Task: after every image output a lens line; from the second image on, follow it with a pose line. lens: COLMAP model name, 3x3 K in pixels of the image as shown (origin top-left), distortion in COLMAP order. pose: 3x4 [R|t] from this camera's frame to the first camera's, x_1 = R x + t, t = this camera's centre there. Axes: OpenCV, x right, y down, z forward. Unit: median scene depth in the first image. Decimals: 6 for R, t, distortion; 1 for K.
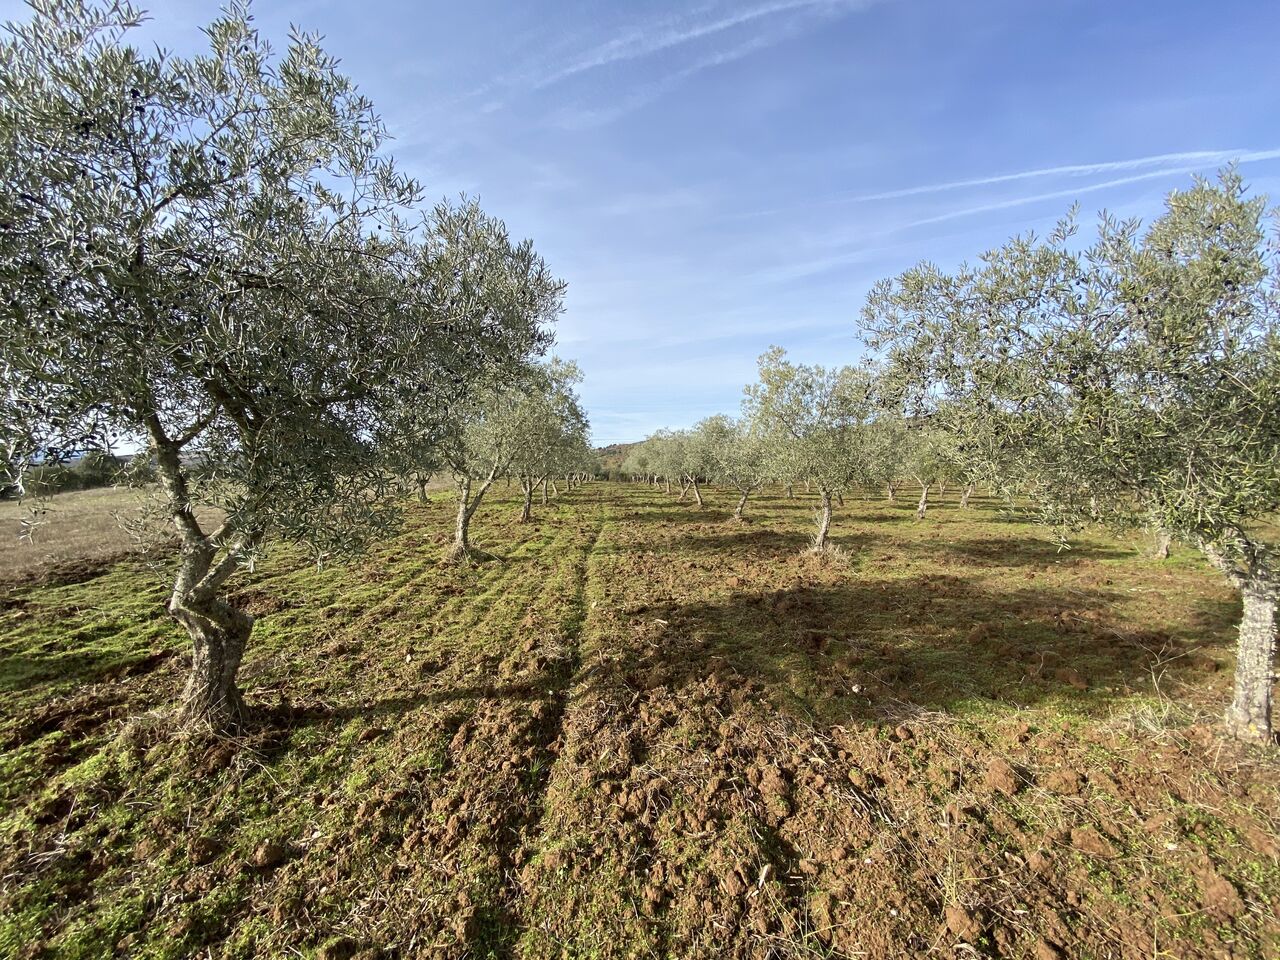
lens RADIAL K [[520.5, 0, 650.5], [0, 520.5, 528.6], [0, 0, 1]] dist [0.028740, -0.025879]
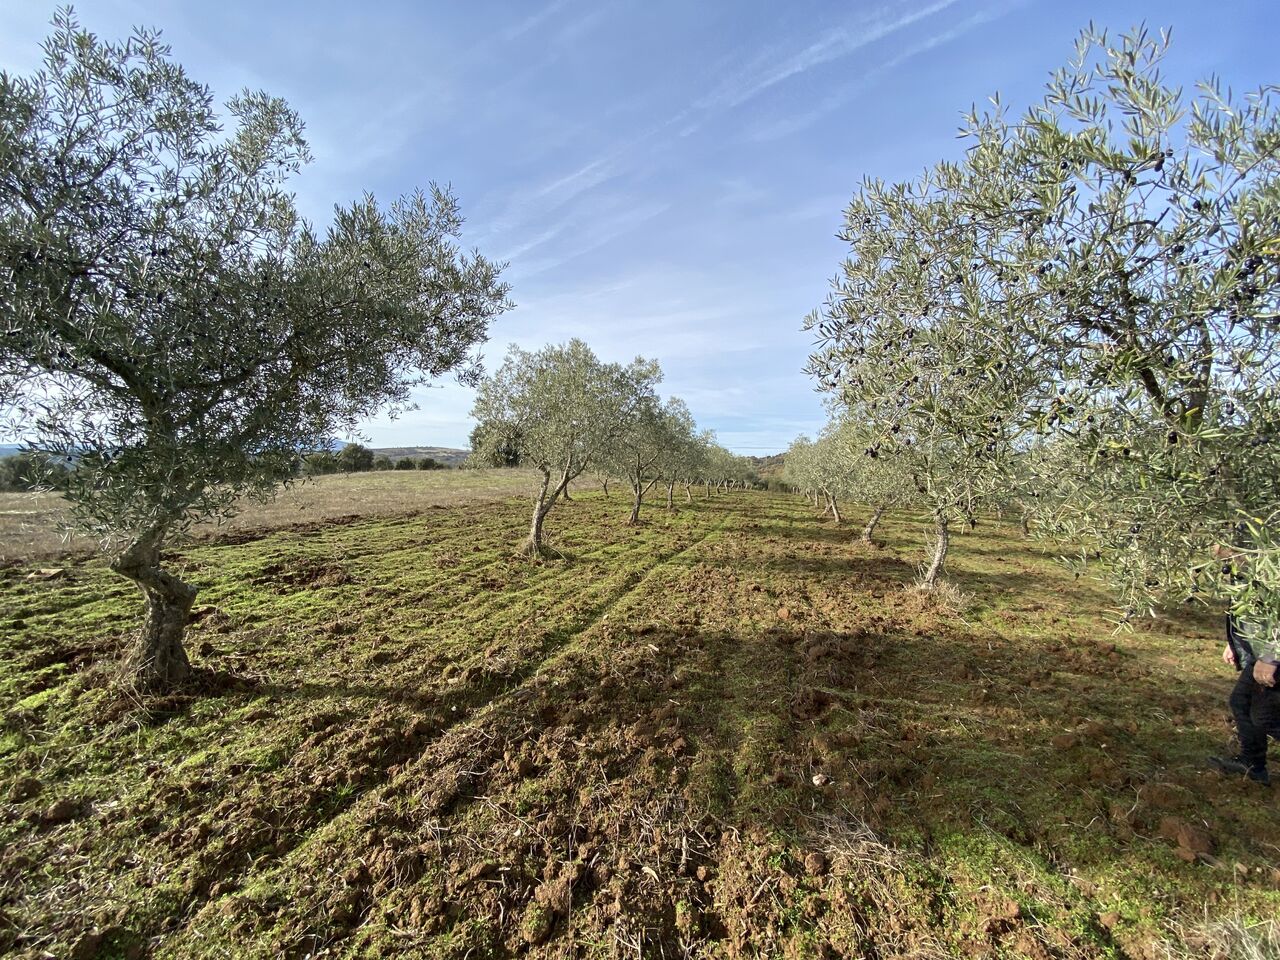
lens RADIAL K [[525.9, 0, 640.8], [0, 525.9, 522.8], [0, 0, 1]] dist [0.000969, -0.009909]
pose [[0.945115, 0.079398, -0.316945, 0.153140], [-0.087340, 0.996119, -0.010905, -0.011370], [0.314849, 0.037988, 0.948381, 0.084669]]
